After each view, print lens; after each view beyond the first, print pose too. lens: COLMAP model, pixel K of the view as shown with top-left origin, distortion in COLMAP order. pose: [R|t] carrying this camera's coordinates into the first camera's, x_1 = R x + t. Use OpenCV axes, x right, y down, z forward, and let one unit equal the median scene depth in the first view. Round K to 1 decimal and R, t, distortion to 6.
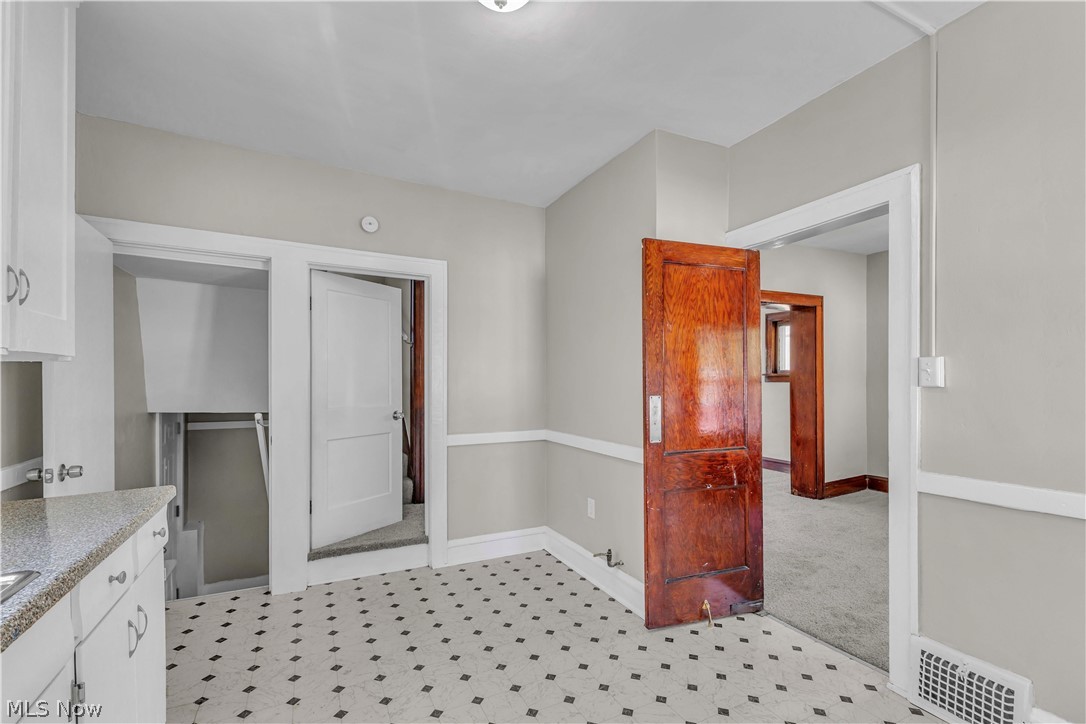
lens RADIAL K [[470.8, 0, 538.3], [0, 470.8, 377.9], [0, 0, 1]] dist [0.002678, 0.000170]
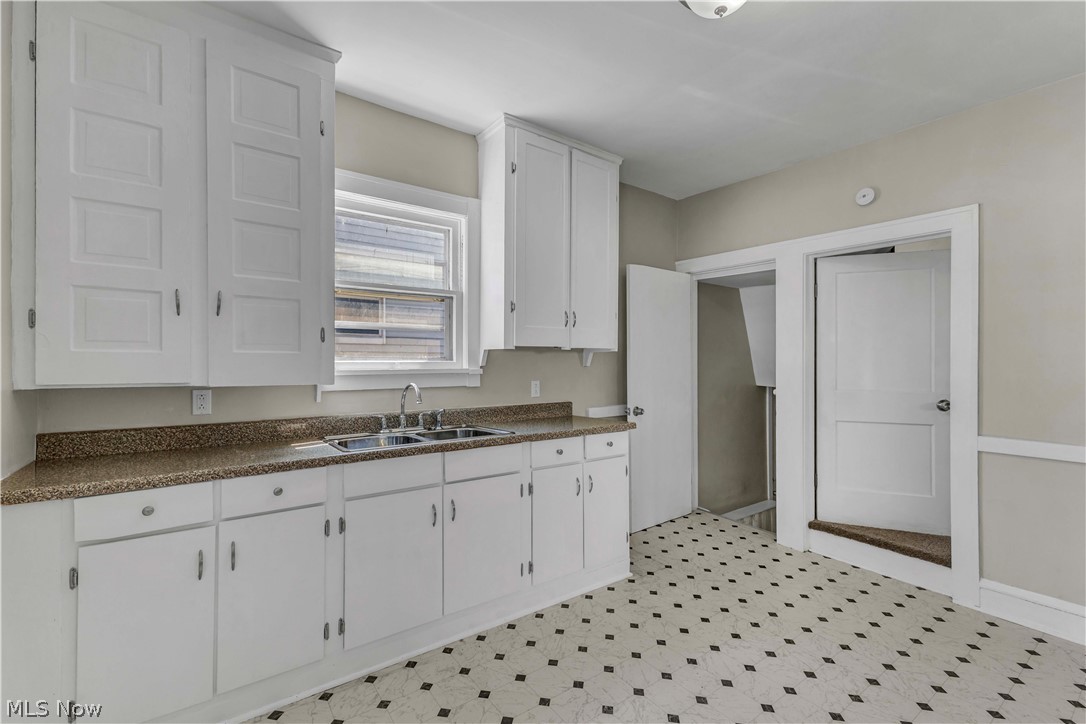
lens RADIAL K [[470.9, 0, 543.0], [0, 470.9, 362.0], [0, 0, 1]] dist [-0.002271, -0.000608]
pose [[0.153804, 0.004391, -0.988092, 0.493522], [0.005430, 0.999971, 0.005289, -0.004711], [0.988086, -0.006179, 0.153776, 0.226368]]
